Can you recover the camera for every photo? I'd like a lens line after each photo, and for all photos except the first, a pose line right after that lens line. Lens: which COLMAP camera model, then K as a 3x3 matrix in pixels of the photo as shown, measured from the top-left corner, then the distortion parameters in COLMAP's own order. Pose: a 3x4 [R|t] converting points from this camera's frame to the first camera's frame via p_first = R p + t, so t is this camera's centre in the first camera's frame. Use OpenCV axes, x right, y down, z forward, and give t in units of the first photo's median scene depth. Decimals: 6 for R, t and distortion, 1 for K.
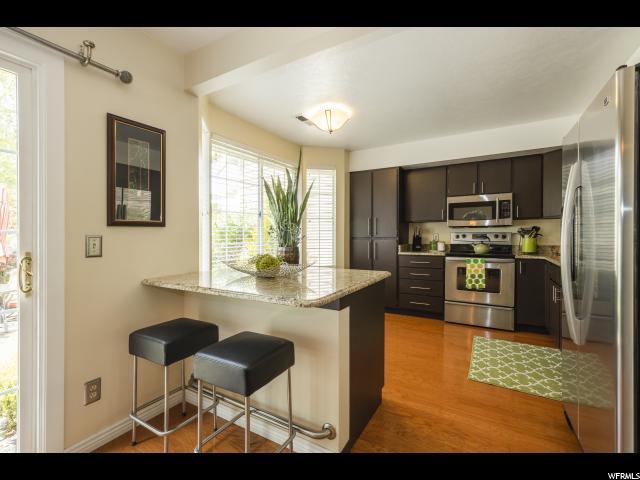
lens RADIAL K [[277.0, 0, 313.2], [0, 277.0, 234.4], [0, 0, 1]] dist [0.011971, -0.000265]
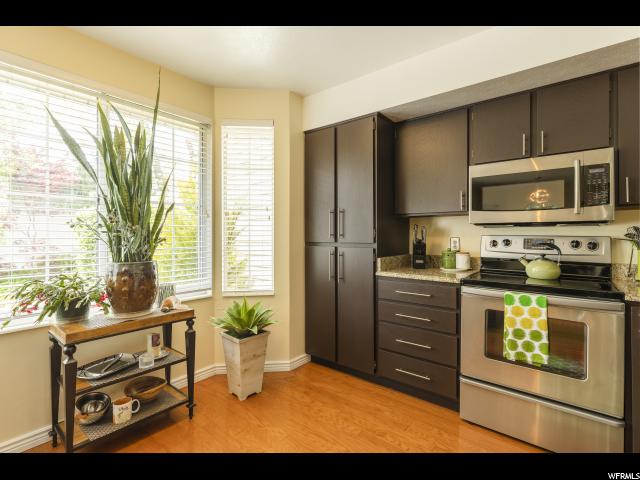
lens RADIAL K [[303.4, 0, 315.7], [0, 303.4, 228.5], [0, 0, 1]] dist [-0.002911, 0.001394]
pose [[0.991535, 0.003566, -0.129789, 0.297508], [-0.005686, 0.999856, -0.015970, -0.010093], [0.129714, 0.016572, 0.991413, 0.447389]]
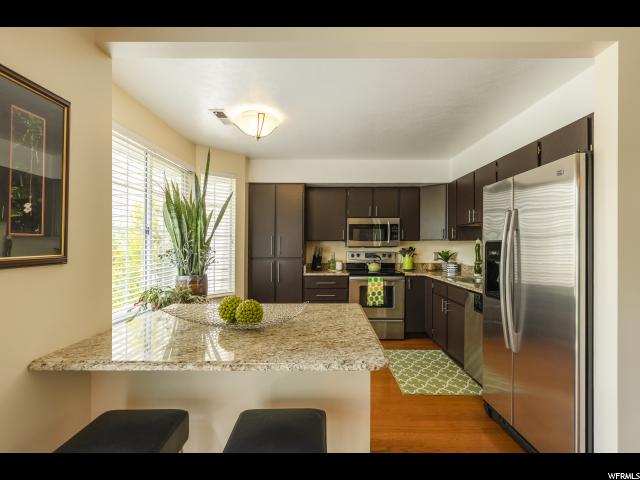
lens RADIAL K [[303.4, 0, 309.6], [0, 303.4, 244.1], [0, 0, 1]] dist [-0.002911, 0.001394]
pose [[0.871369, 0.003358, 0.490617, -0.206374], [-0.001510, 0.999990, -0.004162, -0.035005], [-0.490626, 0.002886, 0.871365, 0.096034]]
